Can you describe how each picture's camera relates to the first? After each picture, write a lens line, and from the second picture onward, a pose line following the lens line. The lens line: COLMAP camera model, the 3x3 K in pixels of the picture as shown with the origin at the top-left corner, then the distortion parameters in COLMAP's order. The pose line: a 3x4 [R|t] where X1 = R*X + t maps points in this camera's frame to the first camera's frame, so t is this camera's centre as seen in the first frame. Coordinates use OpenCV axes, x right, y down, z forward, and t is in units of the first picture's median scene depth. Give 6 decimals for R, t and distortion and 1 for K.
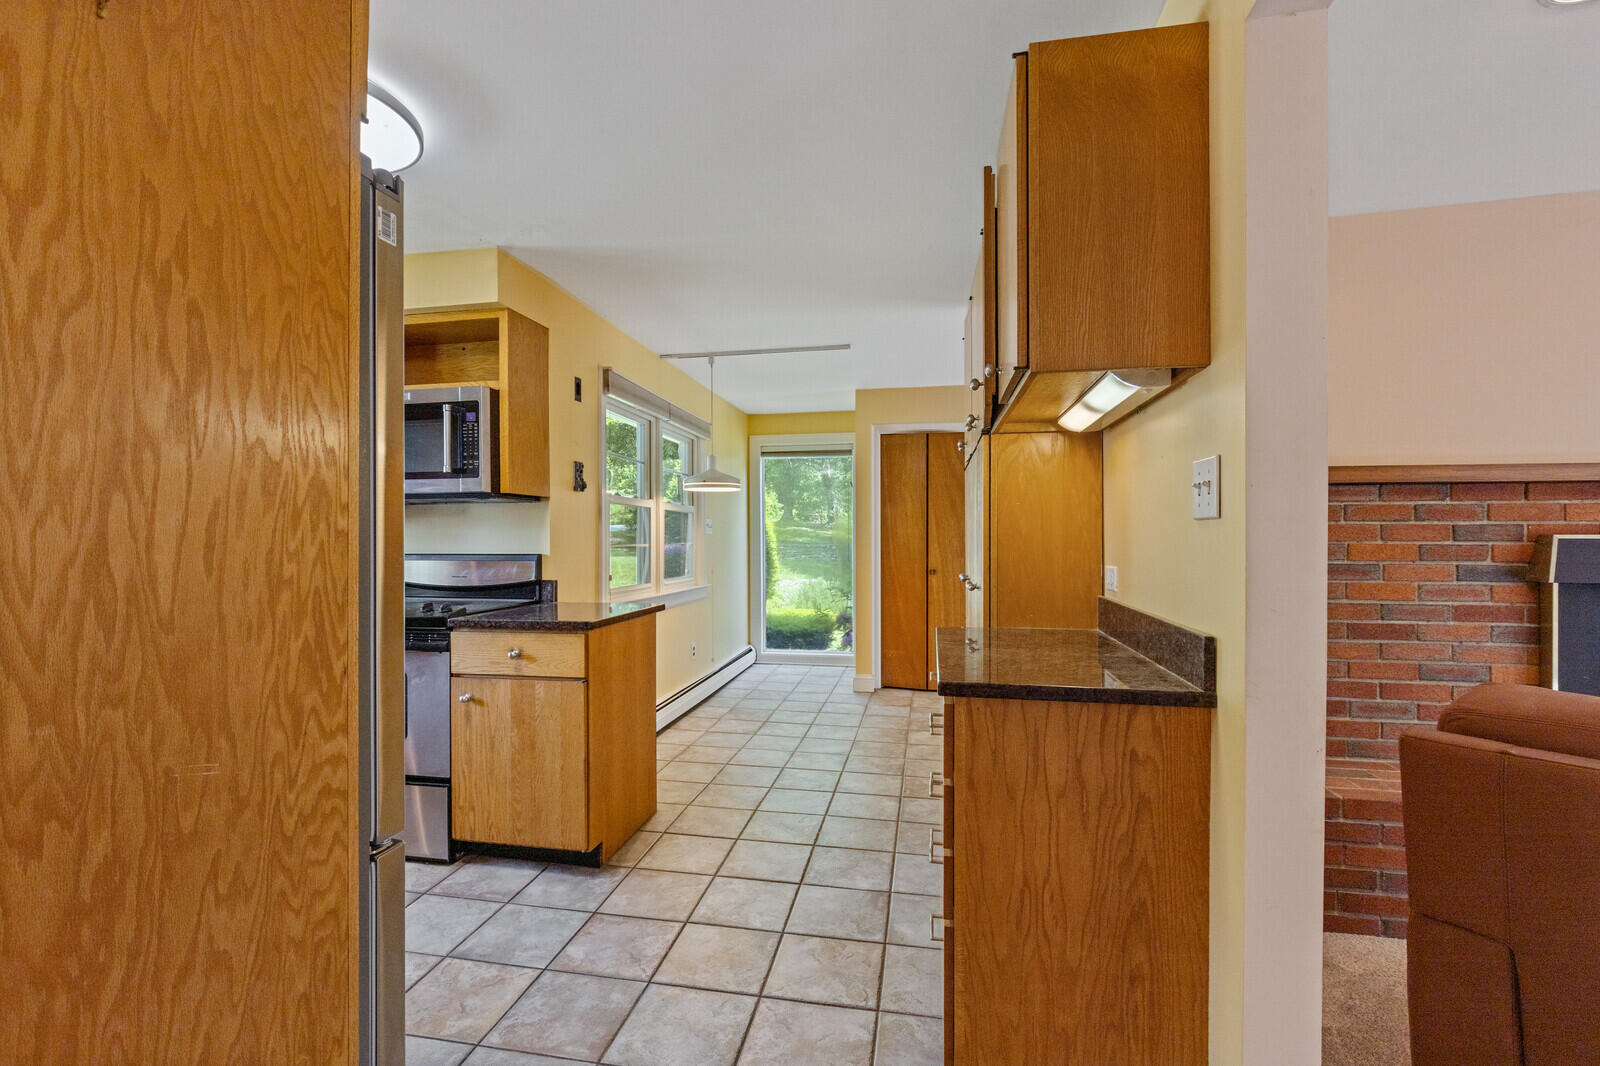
lens RADIAL K [[743.2, 0, 797.9], [0, 743.2, 537.9], [0, 0, 1]] dist [0.002415, 0.000609]
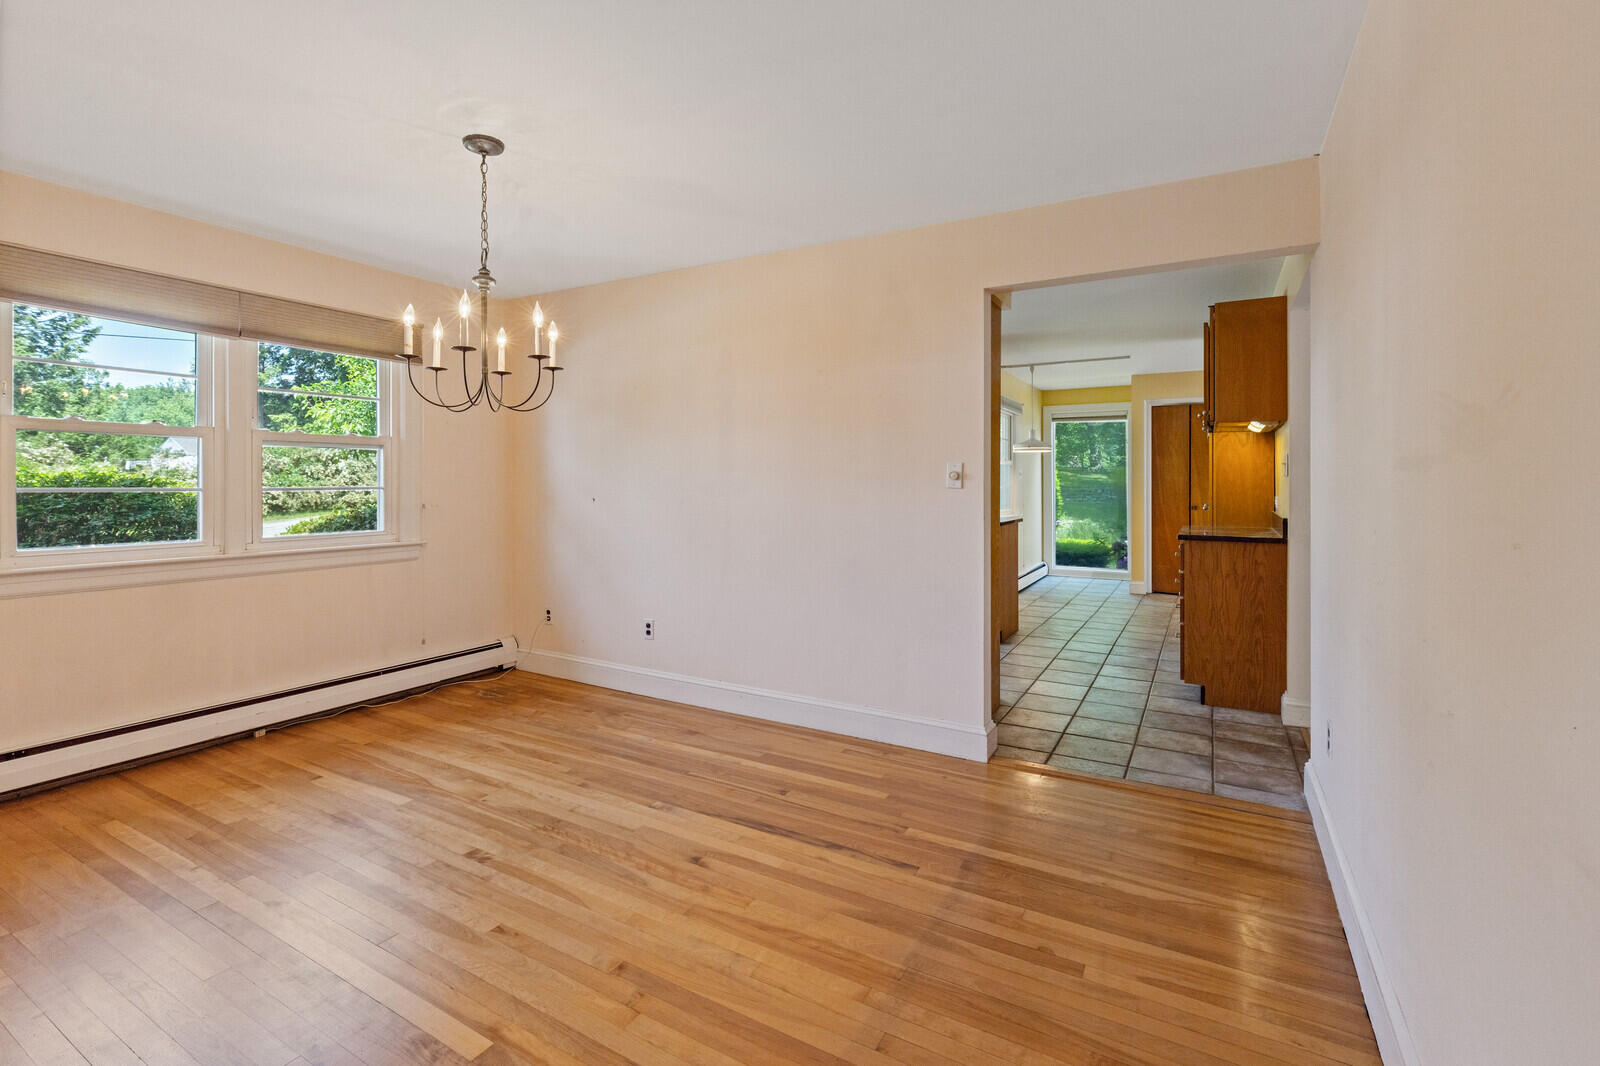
lens RADIAL K [[743.2, 0, 779.1], [0, 743.2, 482.0], [0, 0, 1]] dist [0.002415, 0.000609]
pose [[0.939204, 0.001752, -0.343356, -0.106272], [-0.001558, 0.999998, 0.000842, -0.001387], [0.343357, -0.000256, 0.939205, -0.882054]]
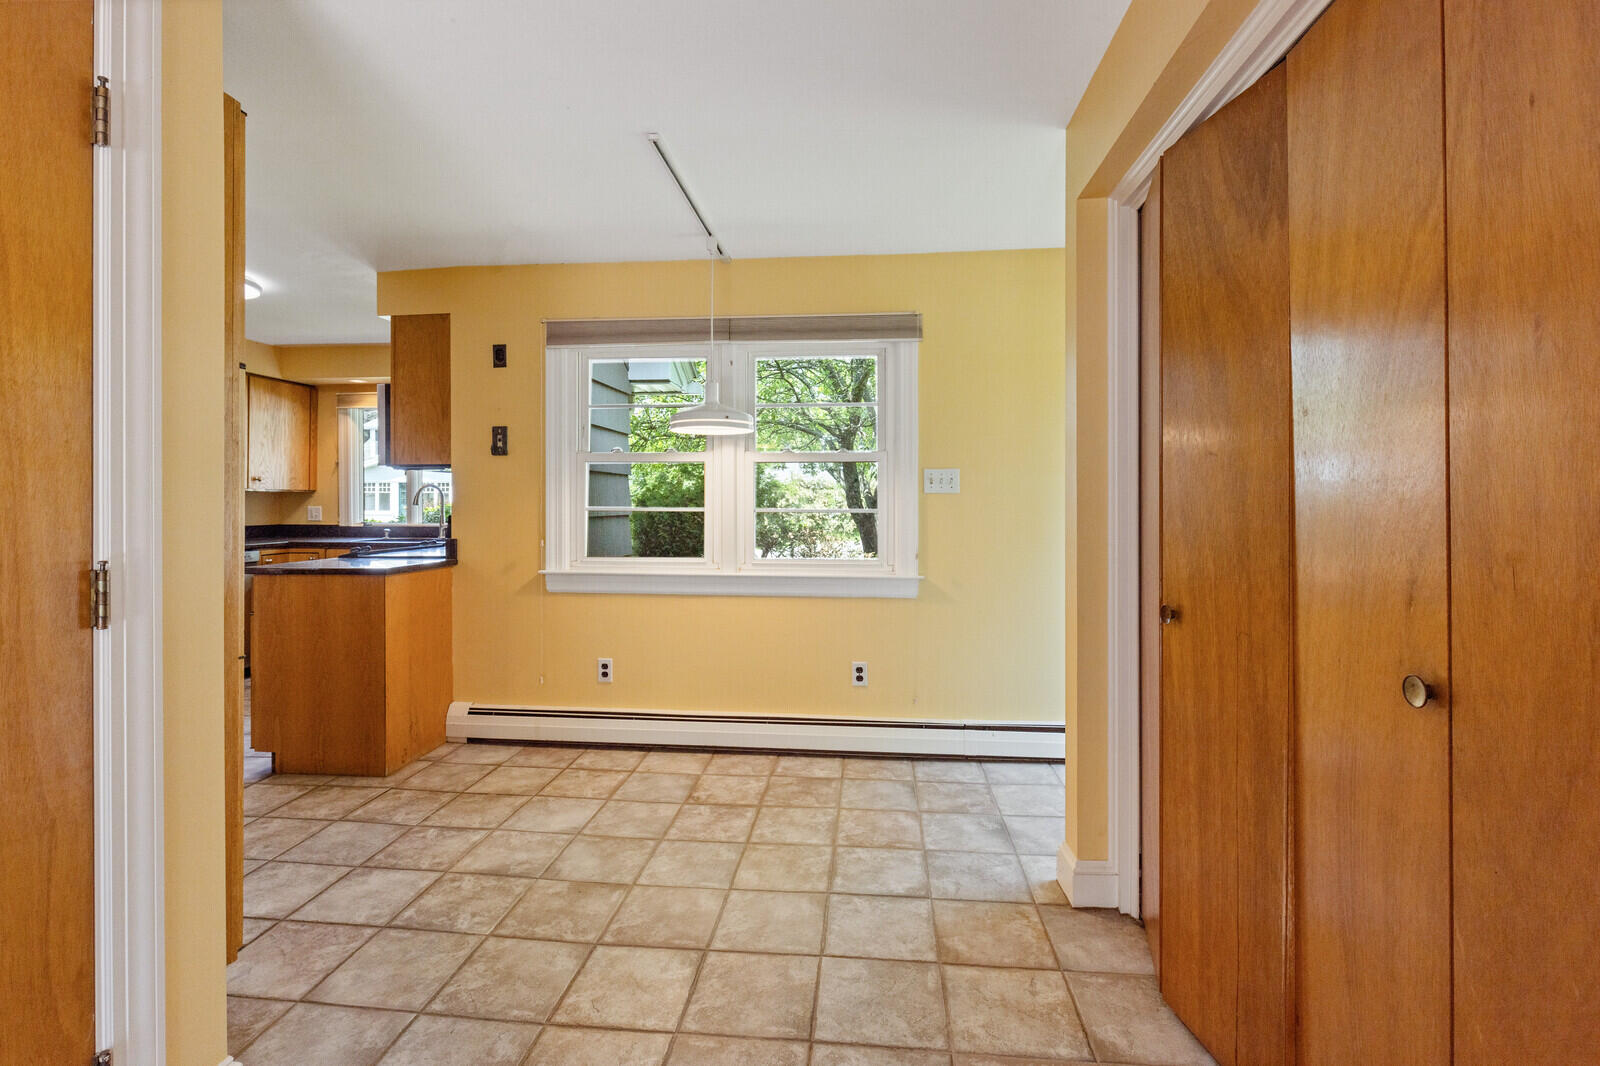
lens RADIAL K [[743.2, 0, 786.8], [0, 743.2, 509.0], [0, 0, 1]] dist [0.002415, 0.000609]
pose [[0.054089, 0.004891, -0.998524, 0.825479], [0.004019, 0.999979, 0.005116, 0.008285], [0.998528, -0.004290, 0.054068, 1.480189]]
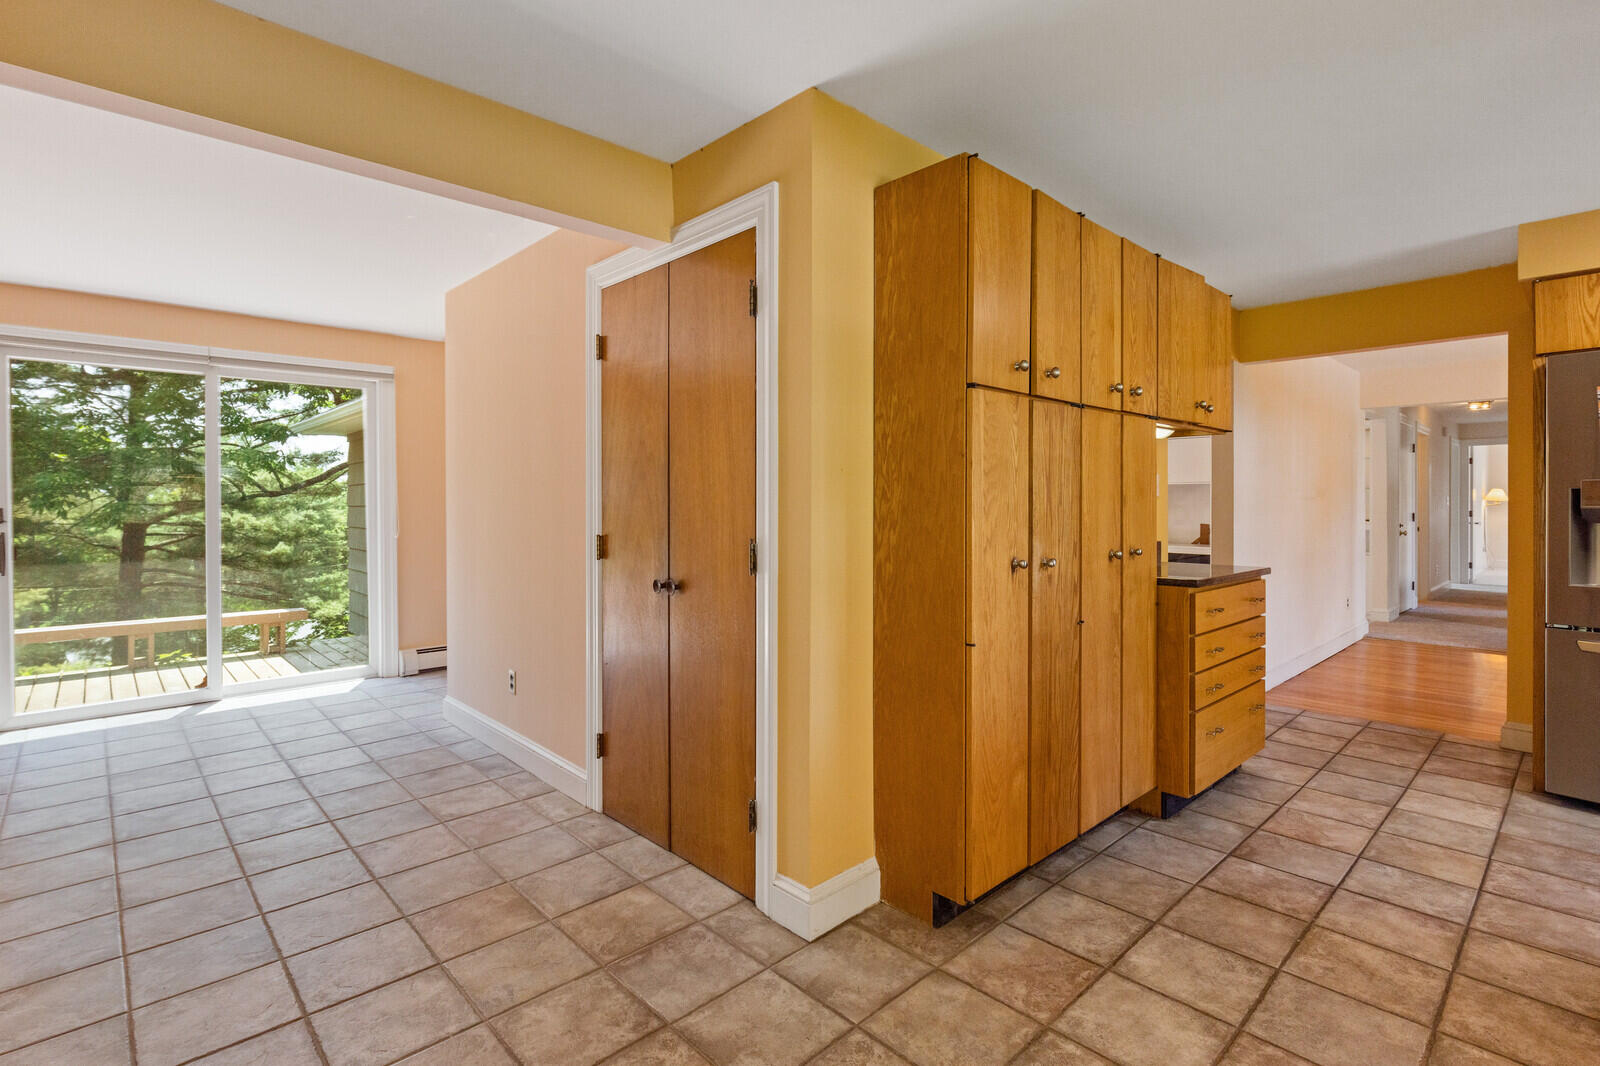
lens RADIAL K [[743.2, 0, 804.2], [0, 743.2, 520.7], [0, 0, 1]] dist [0.002415, 0.000609]
pose [[-0.801485, -0.003811, 0.598003, -0.013621], [0.003106, 0.999940, 0.010534, 0.004058], [-0.598007, 0.010300, -0.801425, 1.691753]]
